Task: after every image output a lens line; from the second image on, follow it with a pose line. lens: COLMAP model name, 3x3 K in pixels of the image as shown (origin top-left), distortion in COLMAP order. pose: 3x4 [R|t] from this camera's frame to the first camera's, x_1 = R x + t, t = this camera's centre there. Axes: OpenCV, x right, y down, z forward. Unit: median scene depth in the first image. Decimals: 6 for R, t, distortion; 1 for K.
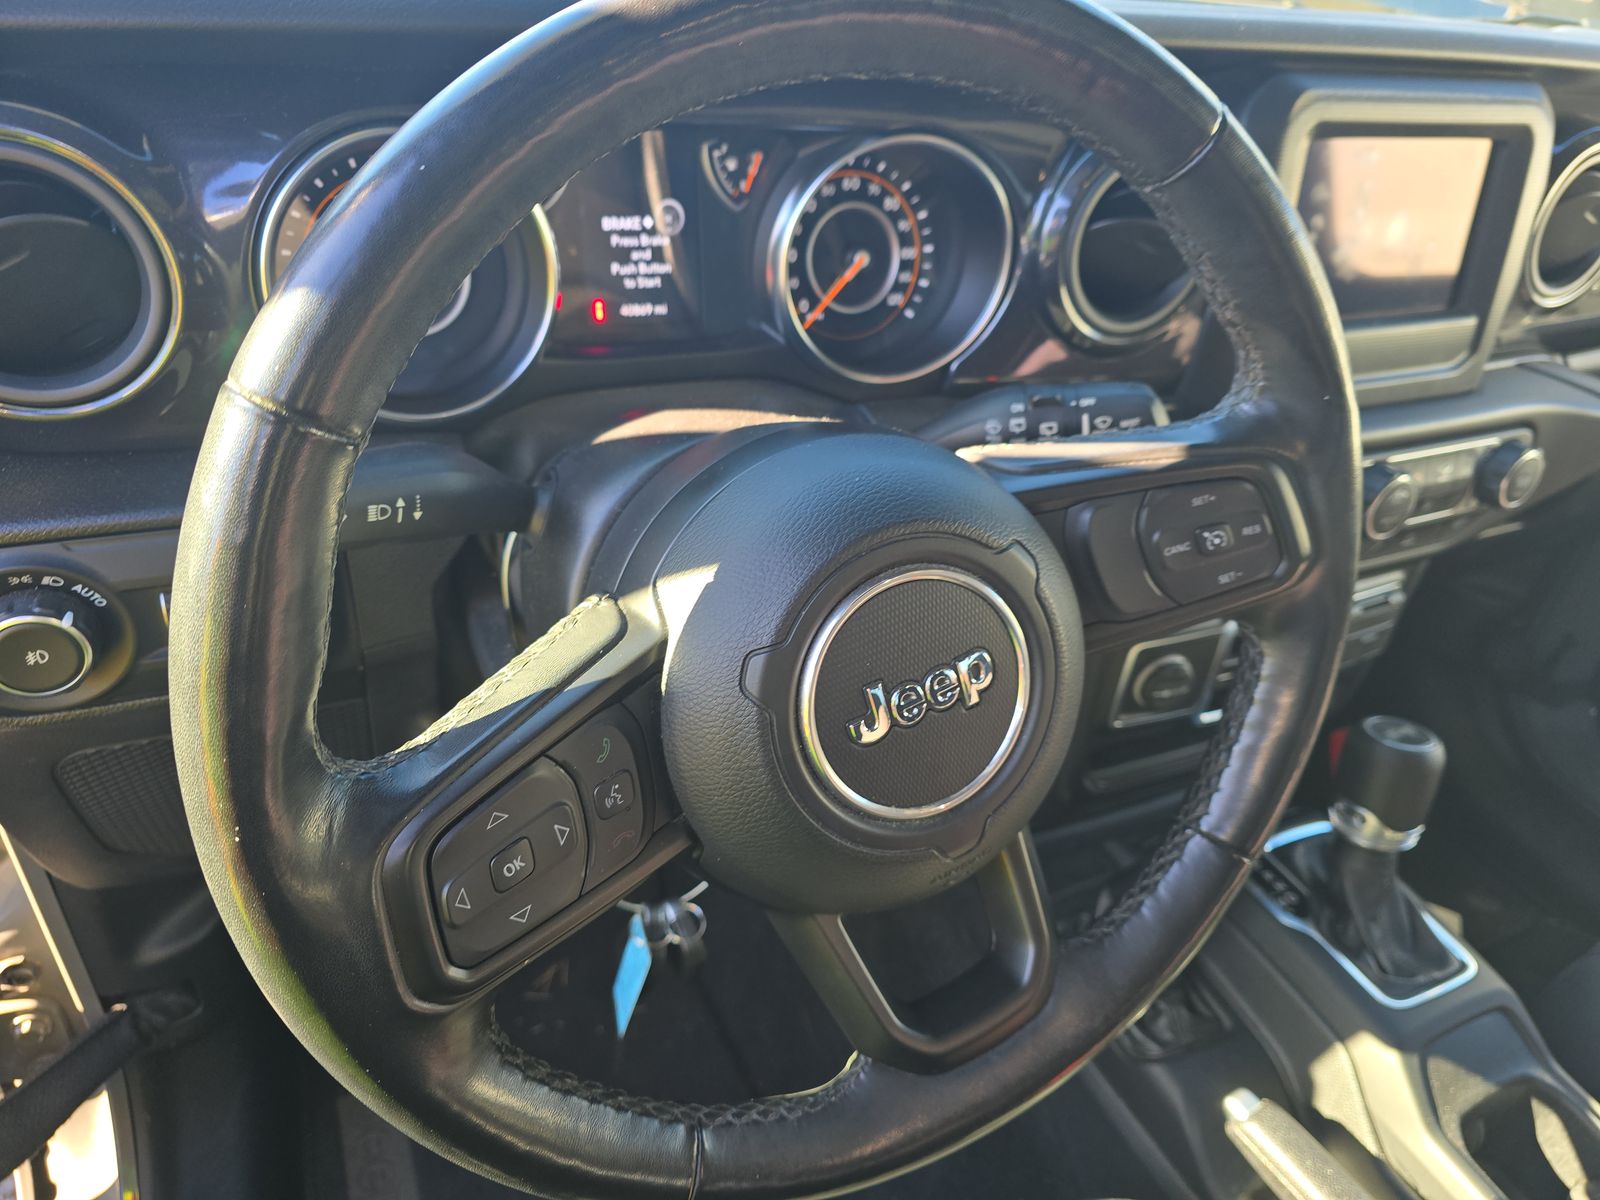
lens RADIAL K [[1067.7, 0, 795.0], [0, 1067.7, 597.6], [0, 0, 1]] dist [0.040198, -0.034209]
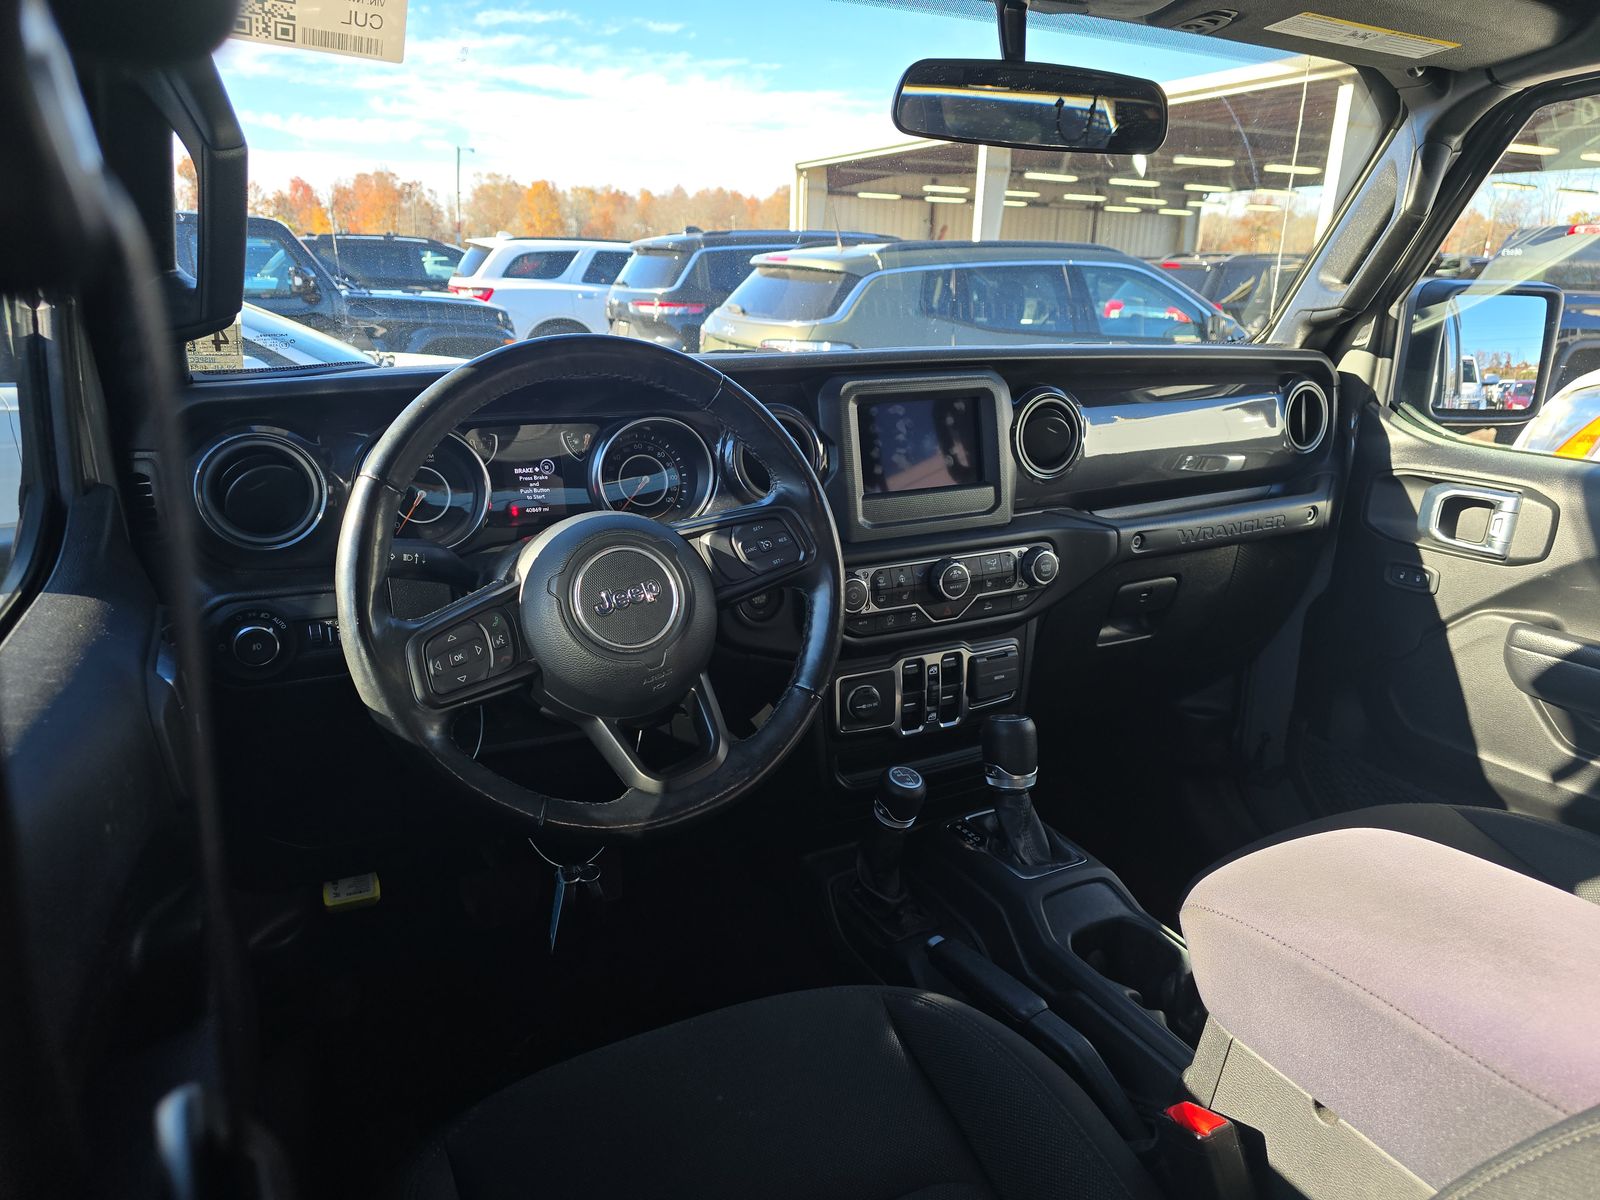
lens RADIAL K [[1067.7, 0, 809.7], [0, 1067.7, 573.8], [0, 0, 1]] dist [0.040198, -0.034209]
pose [[0.993635, -0.110904, 0.019766, 0.317223], [0.110728, 0.929230, -0.352521, 0.614257], [0.020729, 0.352465, 0.935595, -0.847815]]
